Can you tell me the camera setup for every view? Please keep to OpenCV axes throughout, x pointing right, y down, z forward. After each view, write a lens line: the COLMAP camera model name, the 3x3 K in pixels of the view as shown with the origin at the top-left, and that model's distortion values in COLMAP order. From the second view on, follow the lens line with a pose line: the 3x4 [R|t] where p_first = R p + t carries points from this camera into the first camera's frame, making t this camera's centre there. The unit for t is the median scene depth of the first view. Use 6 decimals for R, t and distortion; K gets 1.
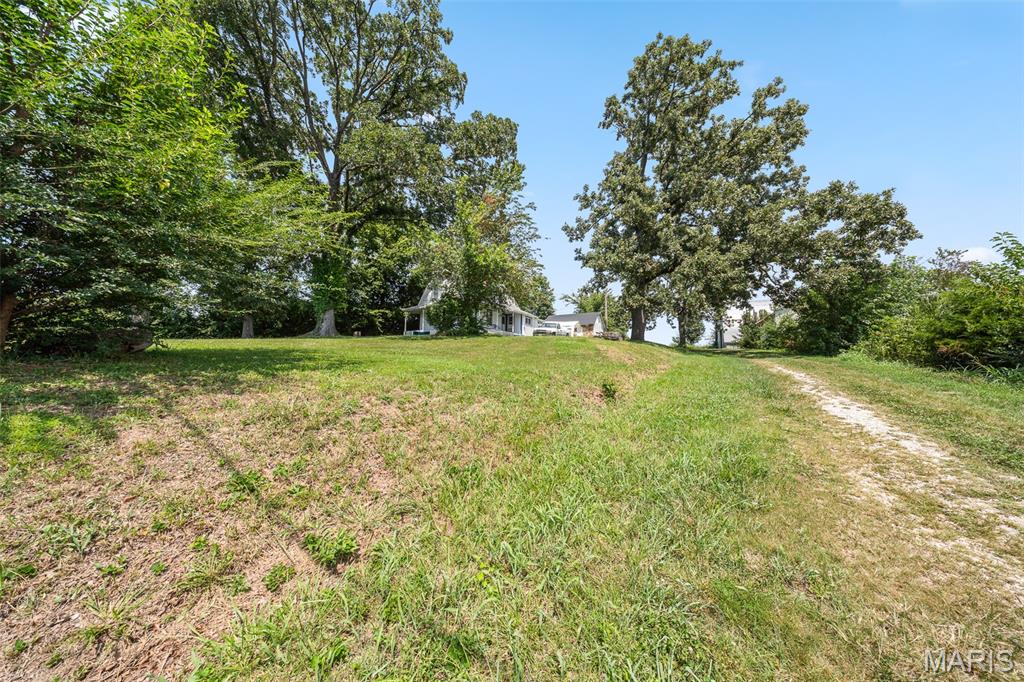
lens RADIAL K [[297.4, 0, 512.0], [0, 297.4, 341.0], [0, 0, 1]] dist [-0.000748, -0.000067]
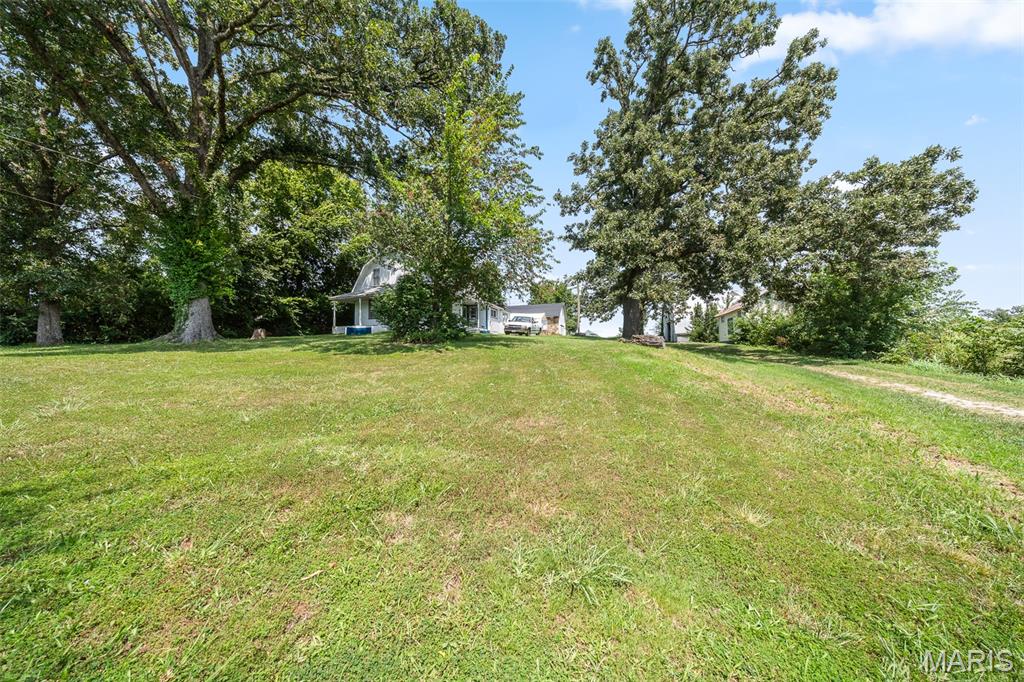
lens RADIAL K [[297.4, 0, 512.0], [0, 297.4, 341.0], [0, 0, 1]] dist [-0.000748, -0.000067]
pose [[0.979544, -0.014820, 0.200684, -0.090748], [0.006954, 0.999182, 0.039844, -0.030429], [-0.201110, -0.037633, 0.978846, 0.223307]]
